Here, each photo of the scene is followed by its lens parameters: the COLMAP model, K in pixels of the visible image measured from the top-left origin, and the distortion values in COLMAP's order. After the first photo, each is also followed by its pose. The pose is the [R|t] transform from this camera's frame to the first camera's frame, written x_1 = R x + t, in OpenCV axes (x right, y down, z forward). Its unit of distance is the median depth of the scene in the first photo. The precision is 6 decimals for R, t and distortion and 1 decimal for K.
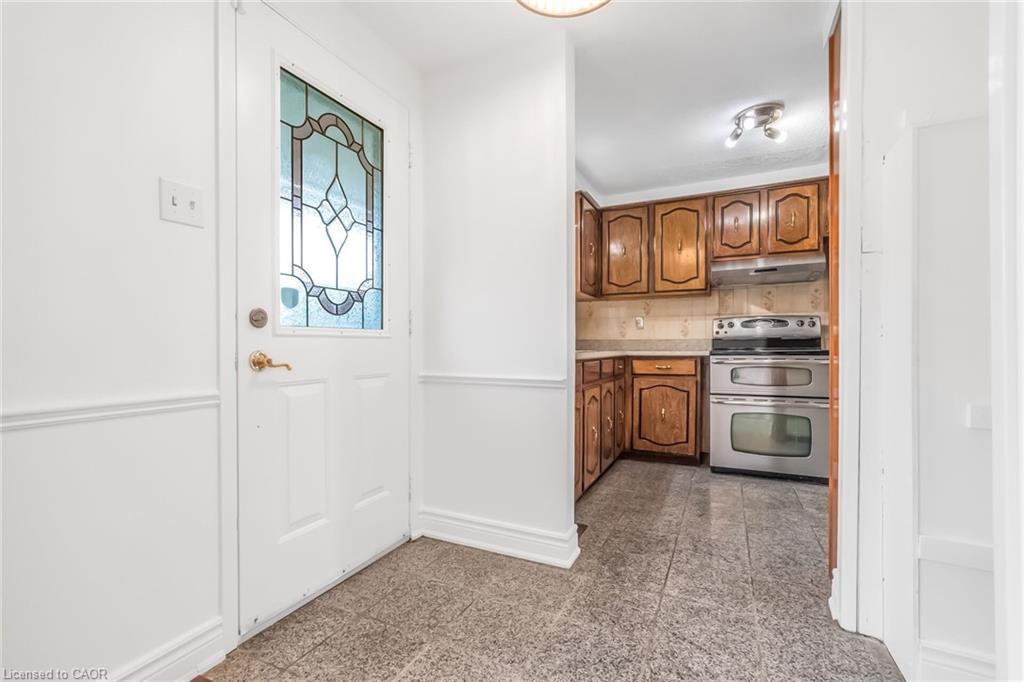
lens RADIAL K [[446.1, 0, 509.2], [0, 446.1, 351.0], [0, 0, 1]] dist [-0.000076, -0.000099]
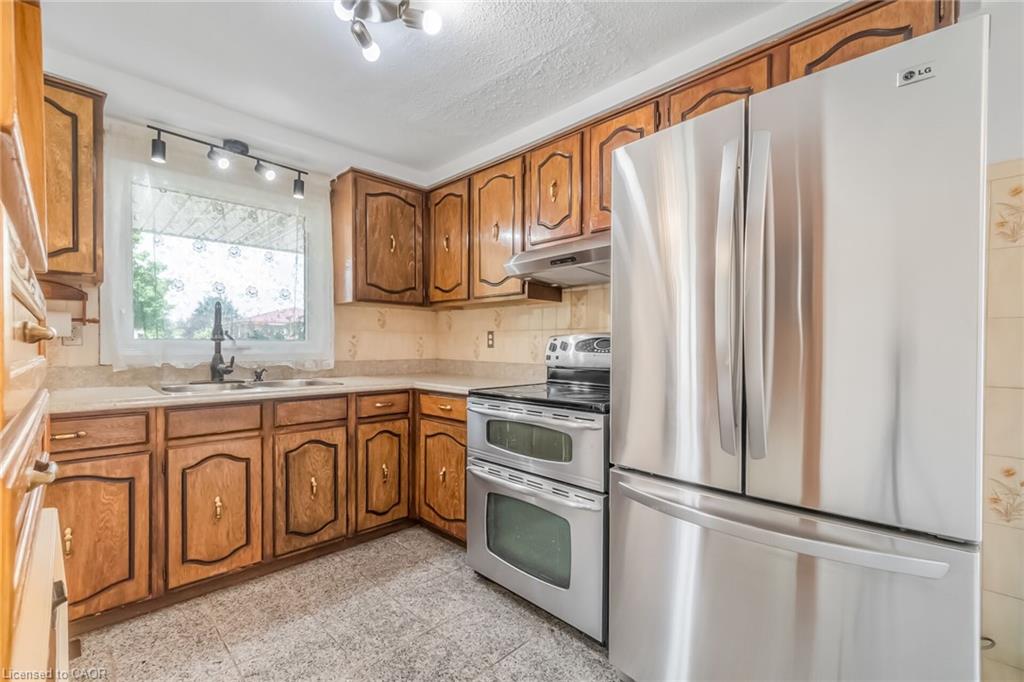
lens RADIAL K [[450.1, 0, 504.8], [0, 450.1, 350.5], [0, 0, 1]] dist [0.018650, -0.000013]
pose [[0.938992, 0.010330, -0.343784, 0.671181], [-0.009619, 0.999947, 0.003773, -0.056198], [0.343804, -0.000236, 0.939041, 0.368713]]
